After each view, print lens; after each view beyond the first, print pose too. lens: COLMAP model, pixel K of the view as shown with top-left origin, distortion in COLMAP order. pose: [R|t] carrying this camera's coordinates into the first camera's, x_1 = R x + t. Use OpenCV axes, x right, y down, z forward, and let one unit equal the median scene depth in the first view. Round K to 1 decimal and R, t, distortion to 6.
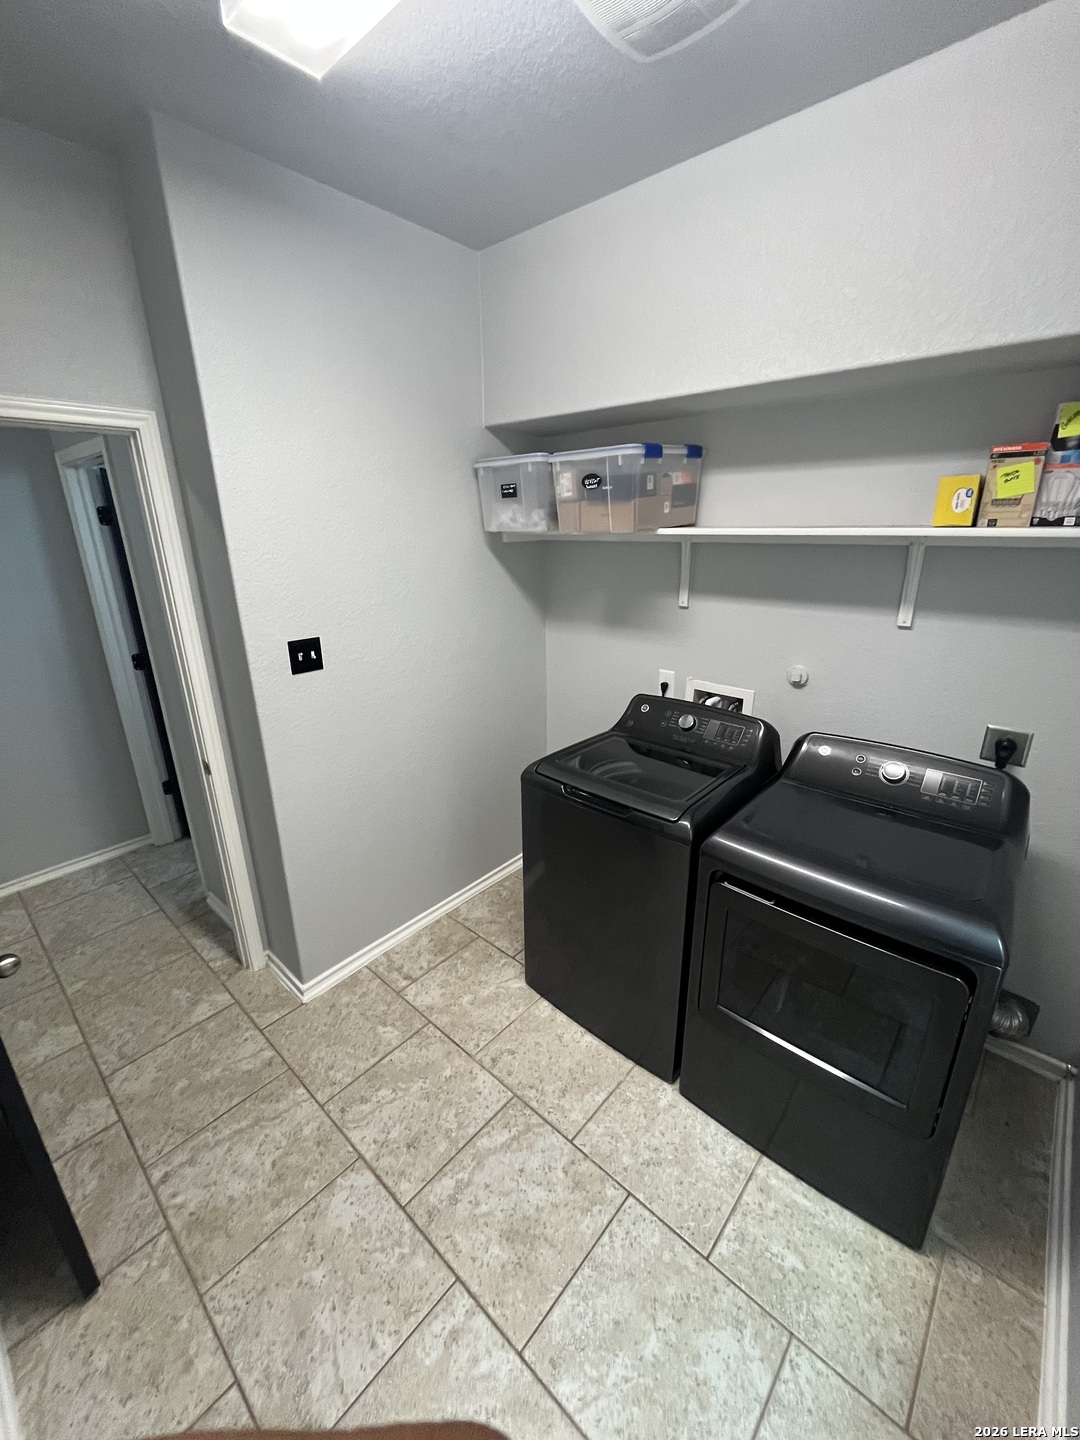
lens RADIAL K [[585.4, 0, 539.4], [0, 585.4, 718.7], [0, 0, 1]] dist [-0.002588, 0.000328]
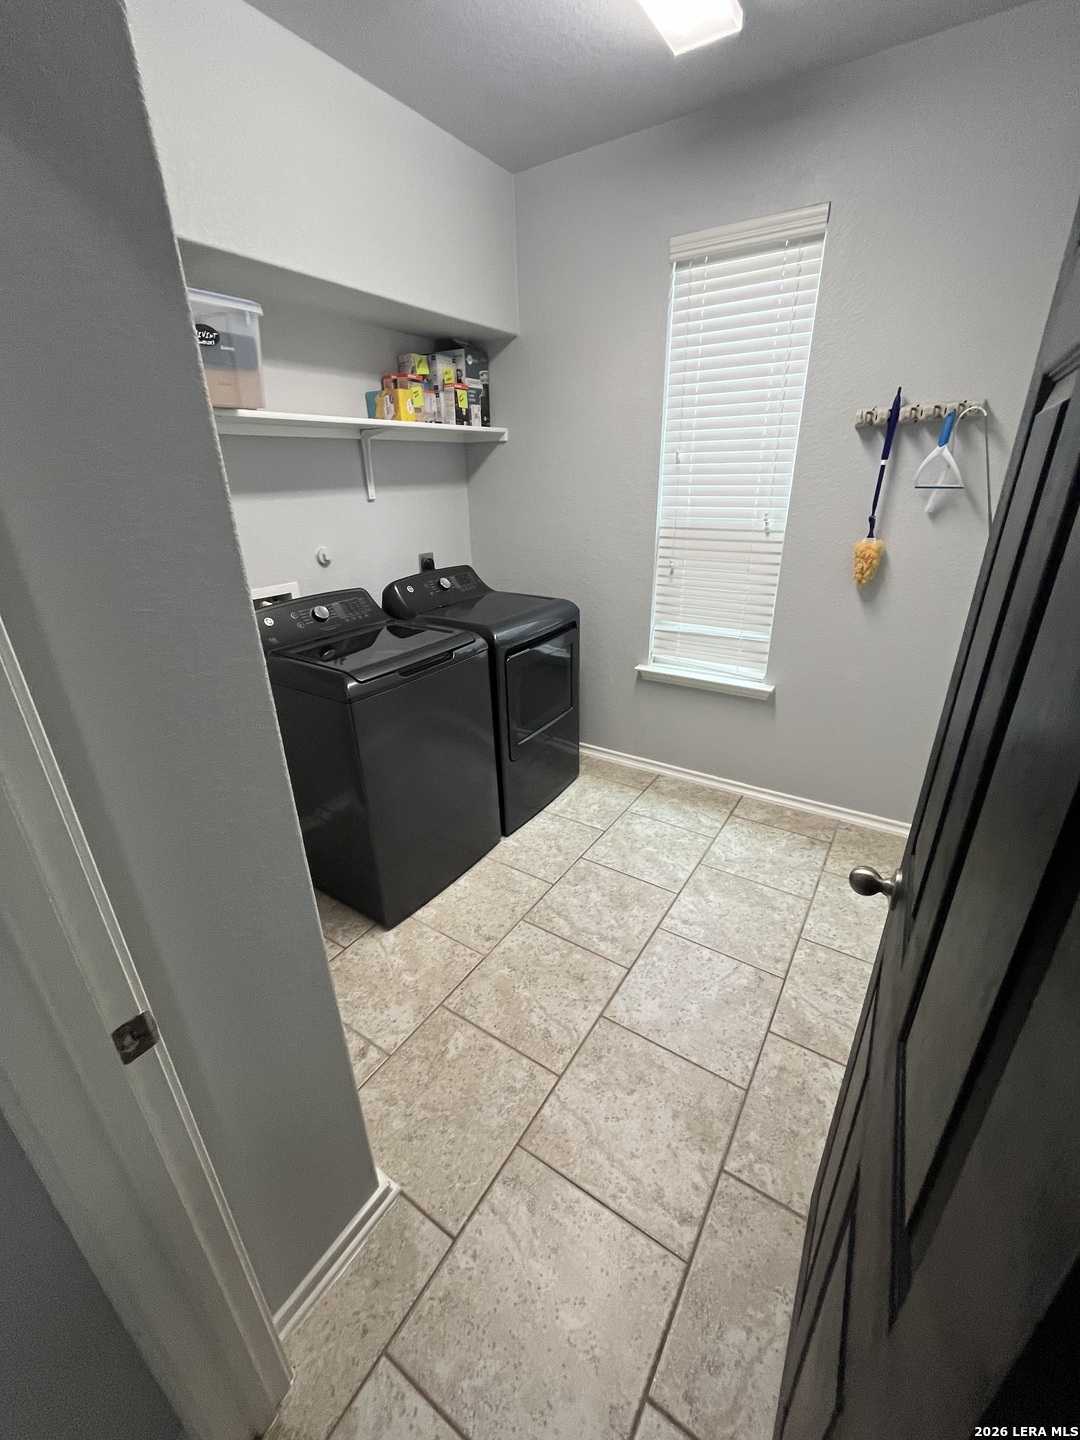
lens RADIAL K [[585.4, 0, 539.4], [0, 585.4, 718.7], [0, 0, 1]] dist [-0.002588, 0.000328]
pose [[-0.154867, -0.371402, 0.915465, -1.023130], [0.338718, 0.850518, 0.402354, -0.149659], [-0.928055, 0.372396, -0.005917, 0.893518]]
